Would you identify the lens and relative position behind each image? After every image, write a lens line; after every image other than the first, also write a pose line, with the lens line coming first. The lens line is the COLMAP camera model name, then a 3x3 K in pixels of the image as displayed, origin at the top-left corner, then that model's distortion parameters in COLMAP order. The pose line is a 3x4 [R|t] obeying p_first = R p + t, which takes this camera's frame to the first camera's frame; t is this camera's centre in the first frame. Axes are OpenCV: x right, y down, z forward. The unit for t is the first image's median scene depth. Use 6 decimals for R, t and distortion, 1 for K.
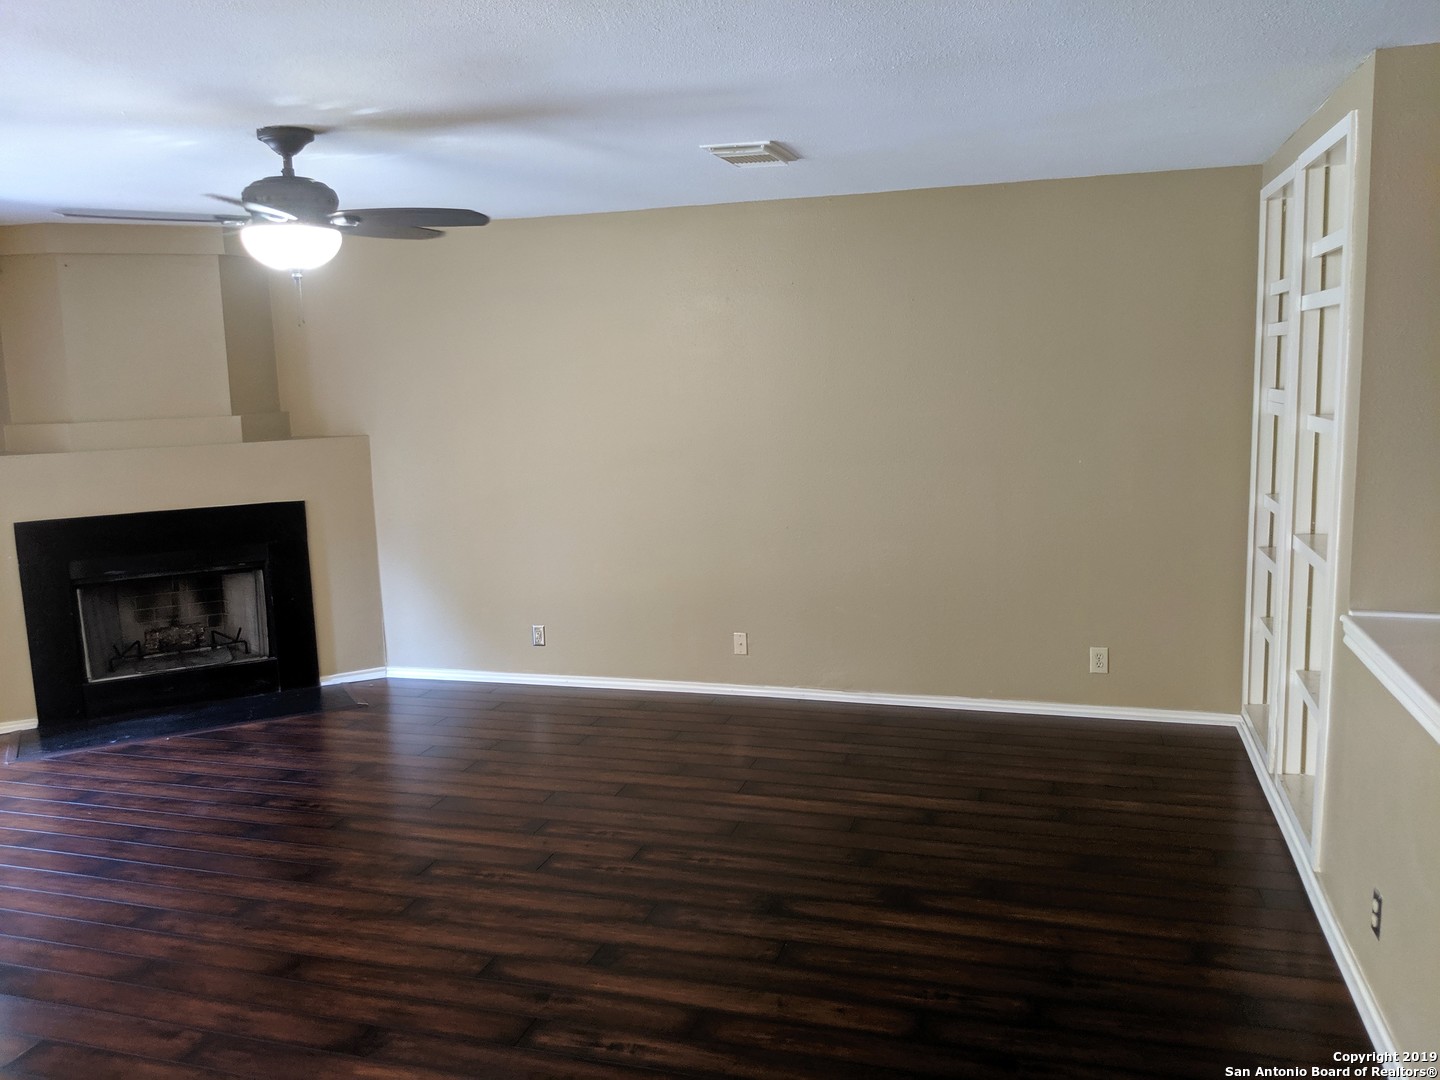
lens RADIAL K [[1152.5, 0, 720.1], [0, 1152.5, 549.3], [0, 0, 1]] dist [0.022336, -0.078525]
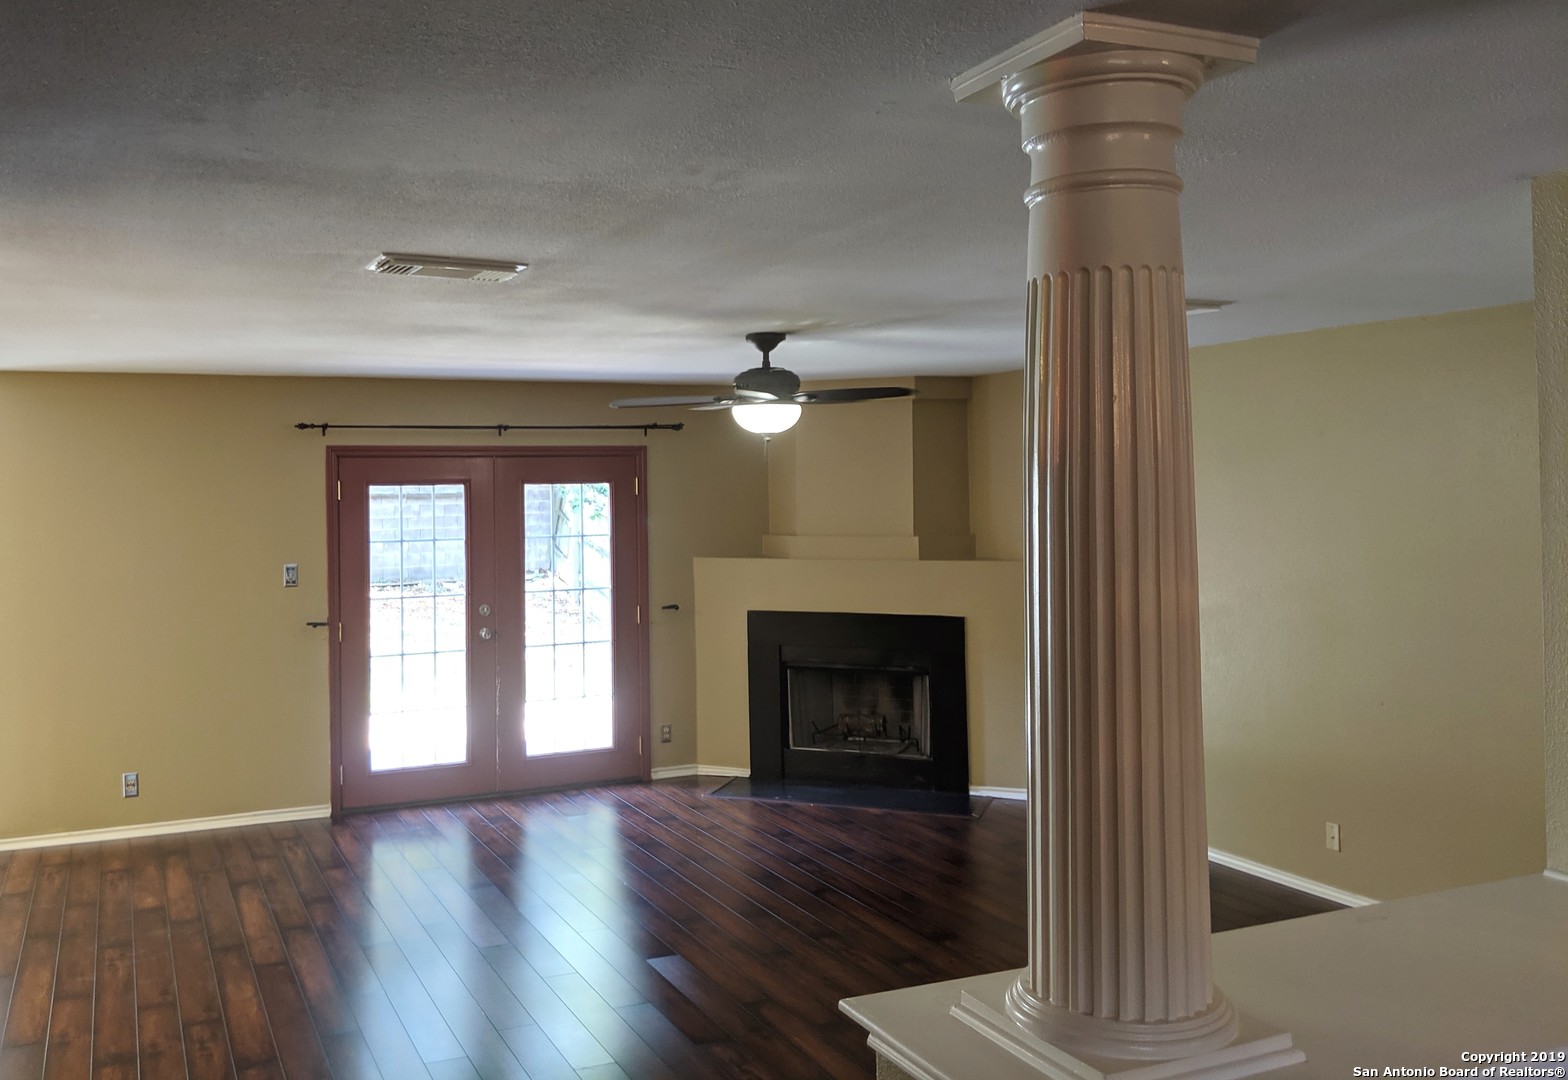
lens RADIAL K [[1480.5, 0, 780.6], [0, 1480.5, 532.9], [0, 0, 1]] dist [0.004800, 0.000000]
pose [[0.651449, 0.057612, -0.756502, 0.617167], [-0.132432, 0.990440, -0.038614, -0.047946], [0.747045, 0.125340, 0.652851, -0.046942]]
